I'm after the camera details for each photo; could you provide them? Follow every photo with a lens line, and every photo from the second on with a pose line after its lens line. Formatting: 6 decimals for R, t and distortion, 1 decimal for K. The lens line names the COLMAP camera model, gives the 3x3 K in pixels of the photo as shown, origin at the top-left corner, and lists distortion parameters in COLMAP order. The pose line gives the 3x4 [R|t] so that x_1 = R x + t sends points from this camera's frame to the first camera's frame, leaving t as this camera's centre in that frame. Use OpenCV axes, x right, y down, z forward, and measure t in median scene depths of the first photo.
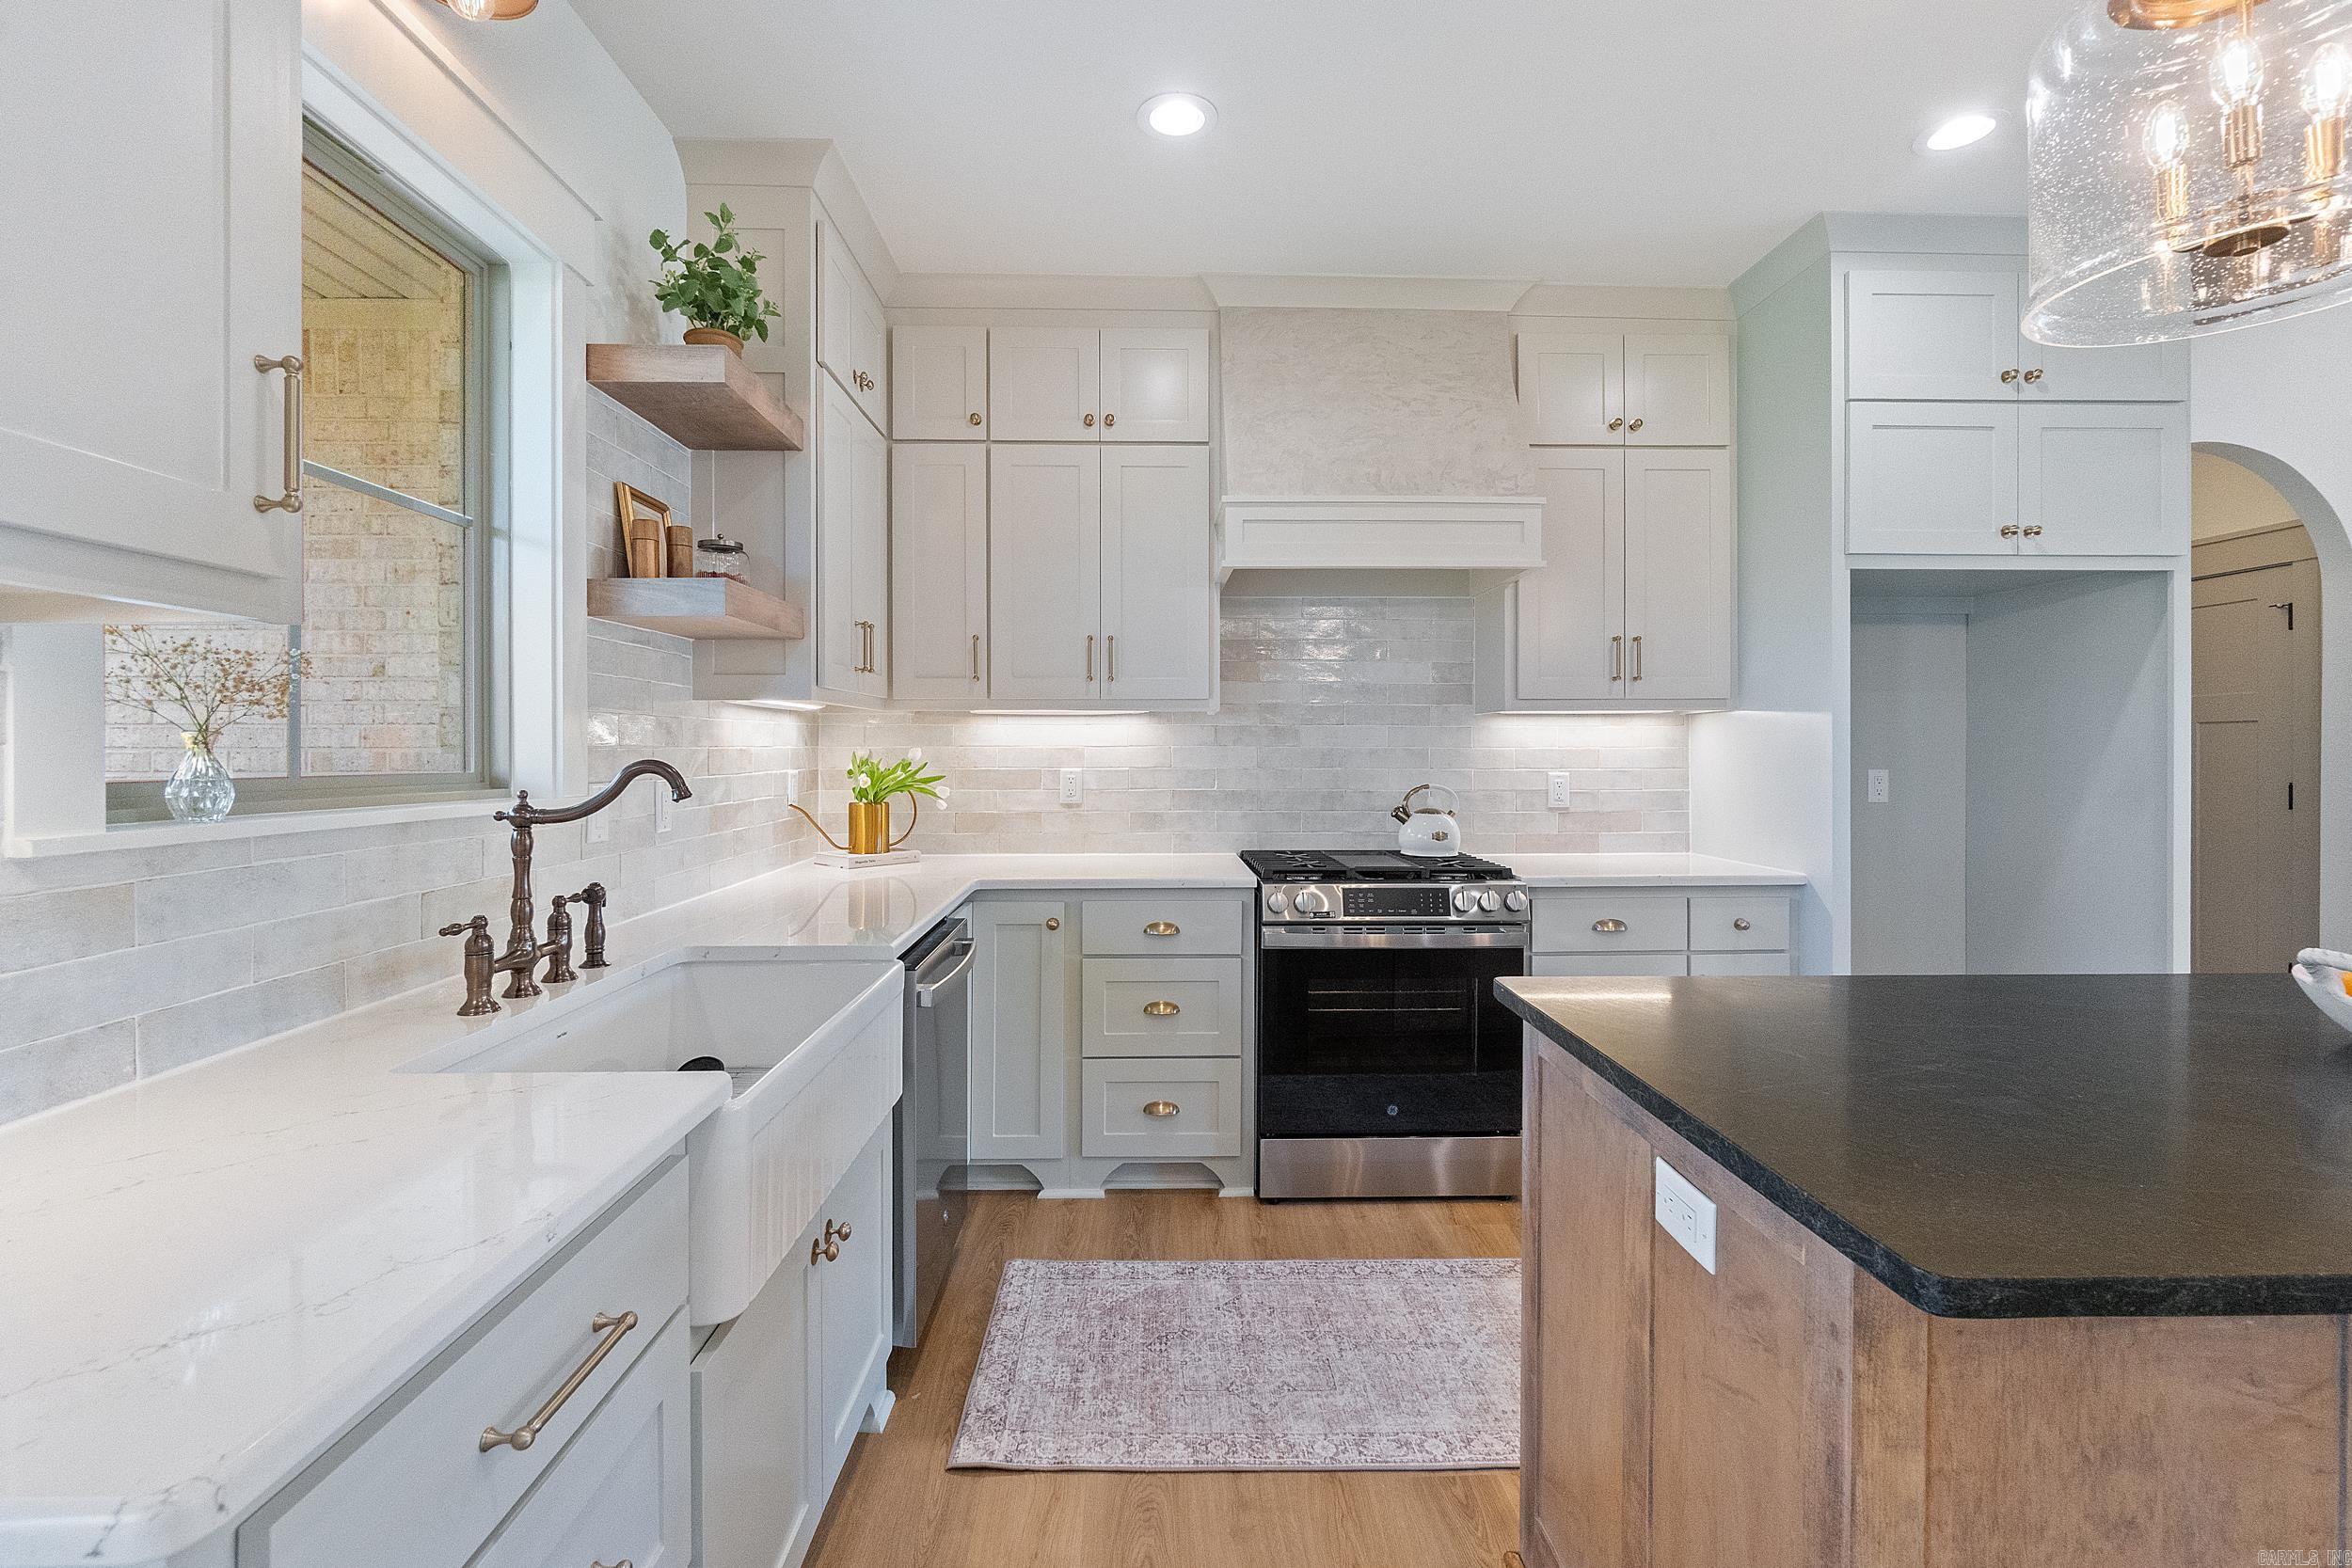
lens RADIAL K [[1031.9, 0, 1171.5], [0, 1031.9, 754.4], [0, 0, 1]] dist [-0.003440, 0.000155]
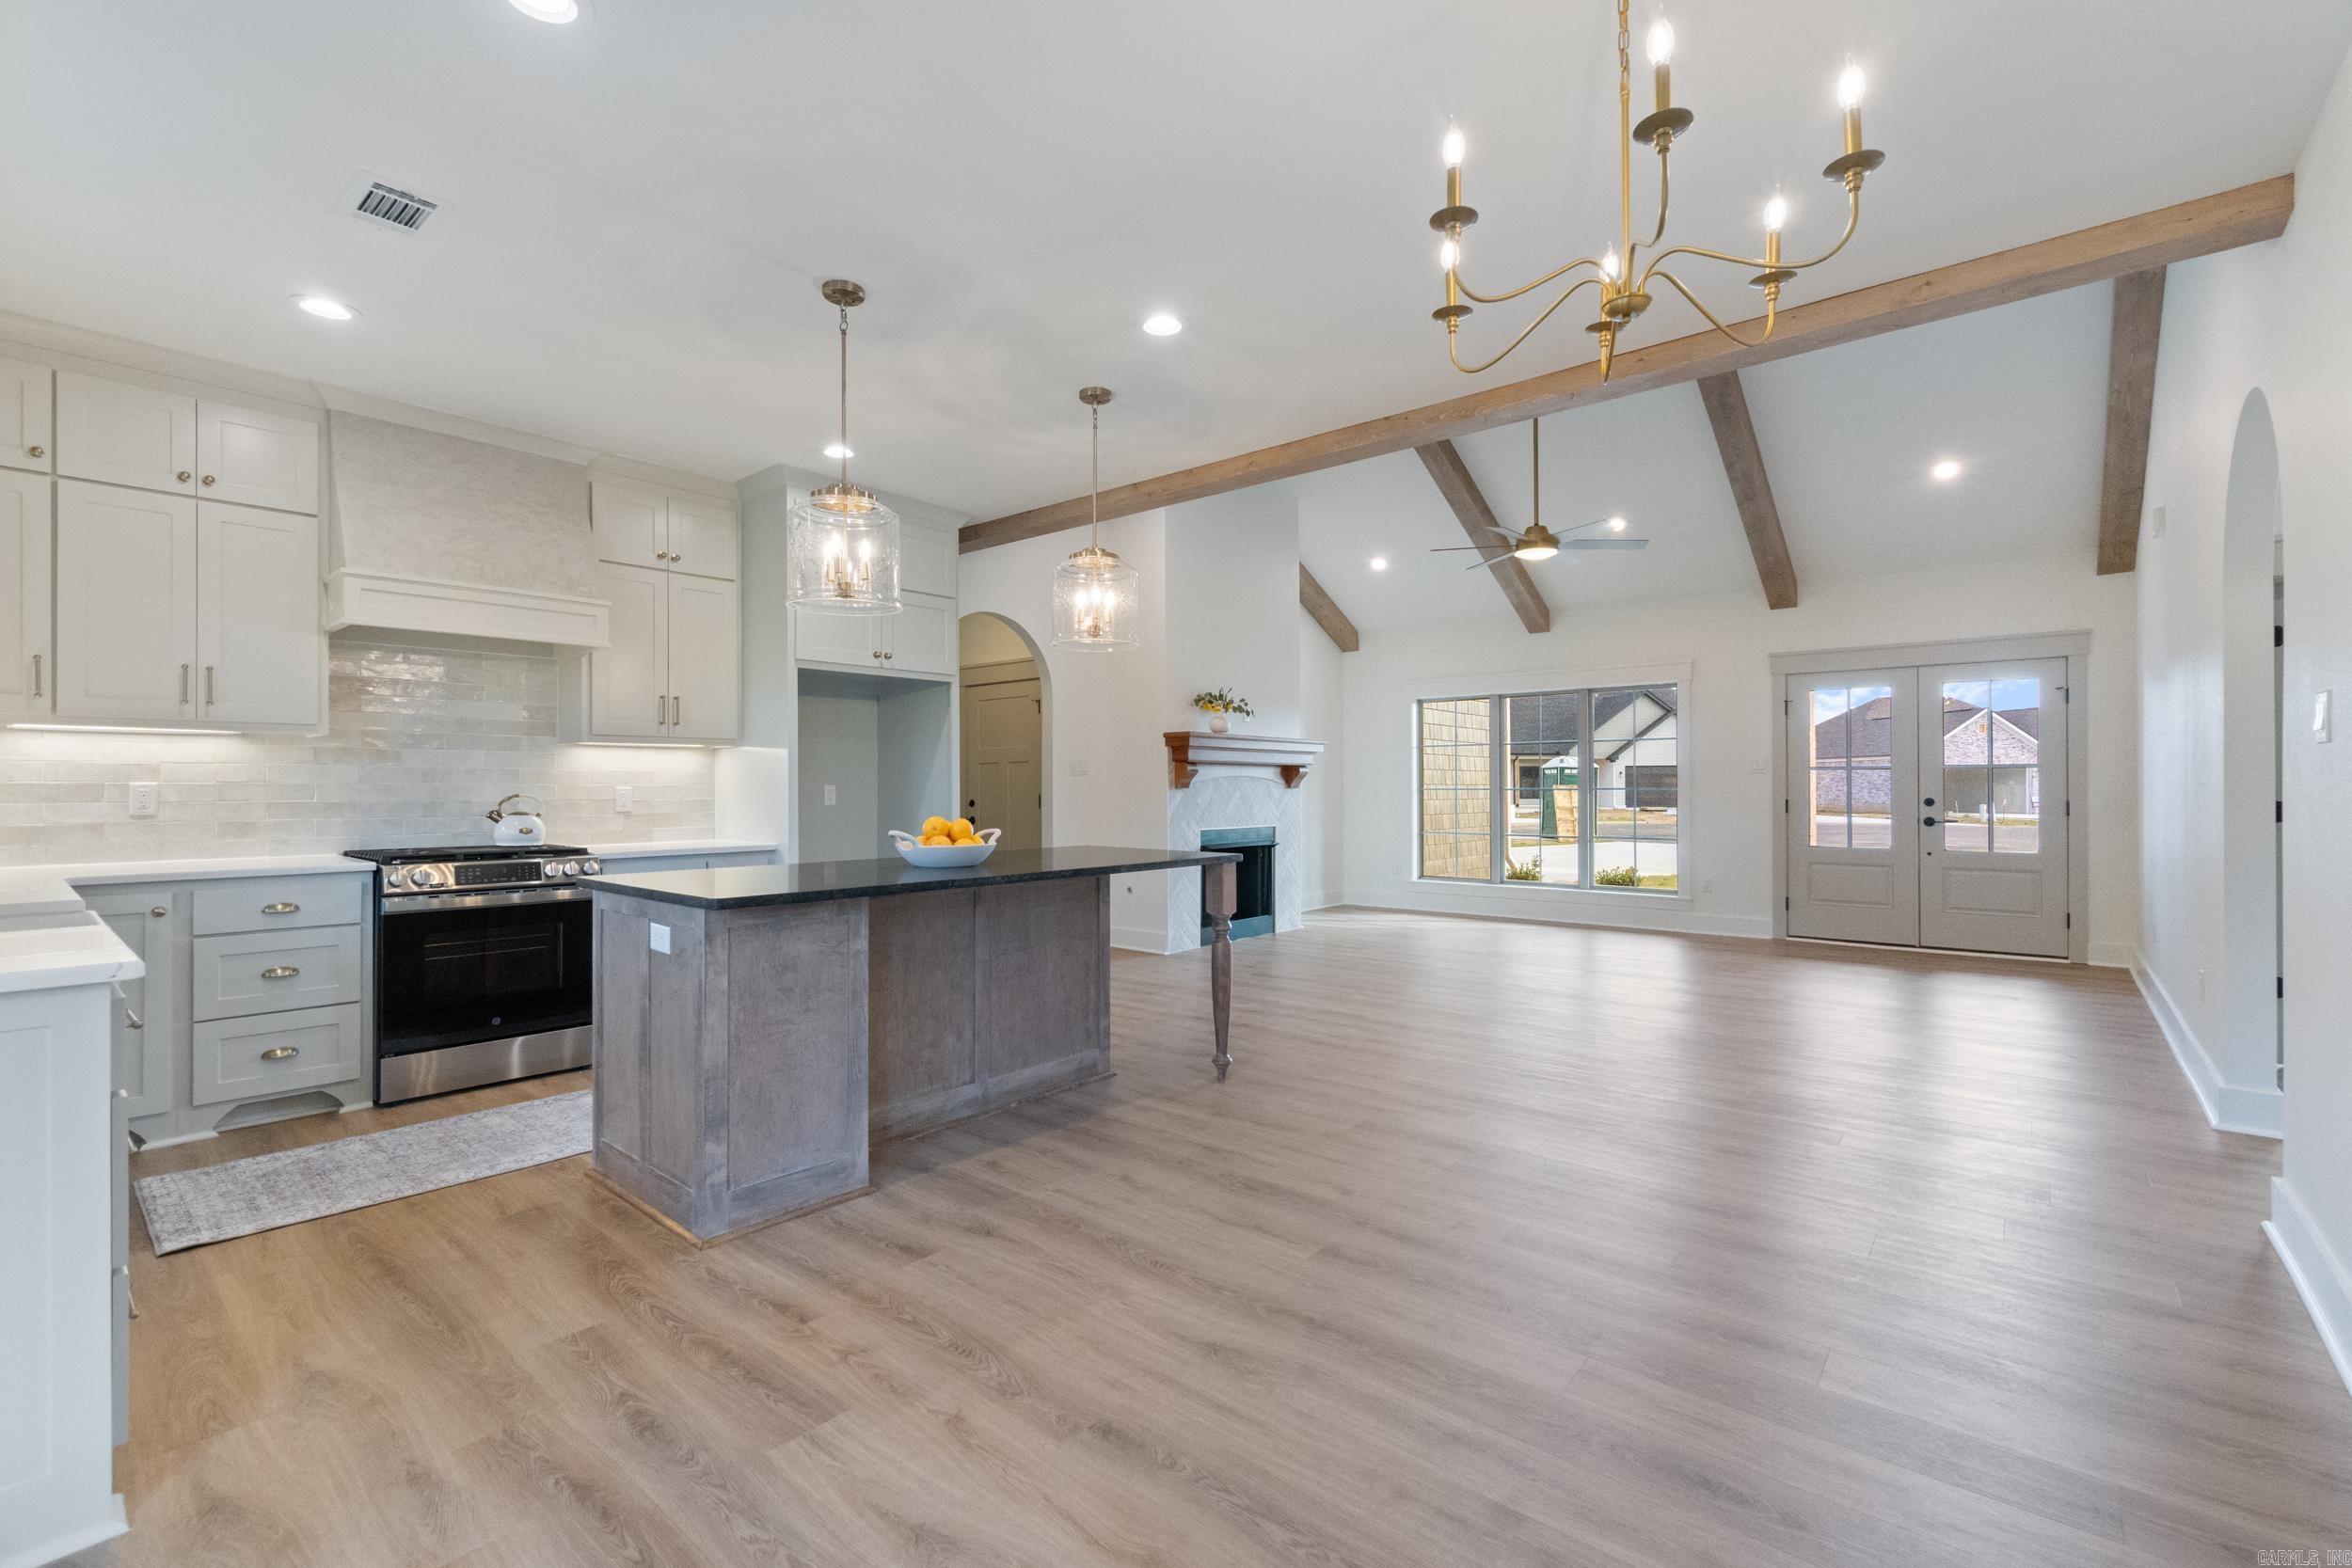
lens RADIAL K [[1017.3, 0, 1168.9], [0, 1017.3, 787.0], [0, 0, 1]] dist [-0.004366, 0.000880]
pose [[0.670072, -0.000110, 0.742296, -0.221066], [0.004975, 0.999978, -0.004342, 0.037337], [-0.742279, 0.006602, 0.670058, -0.681597]]
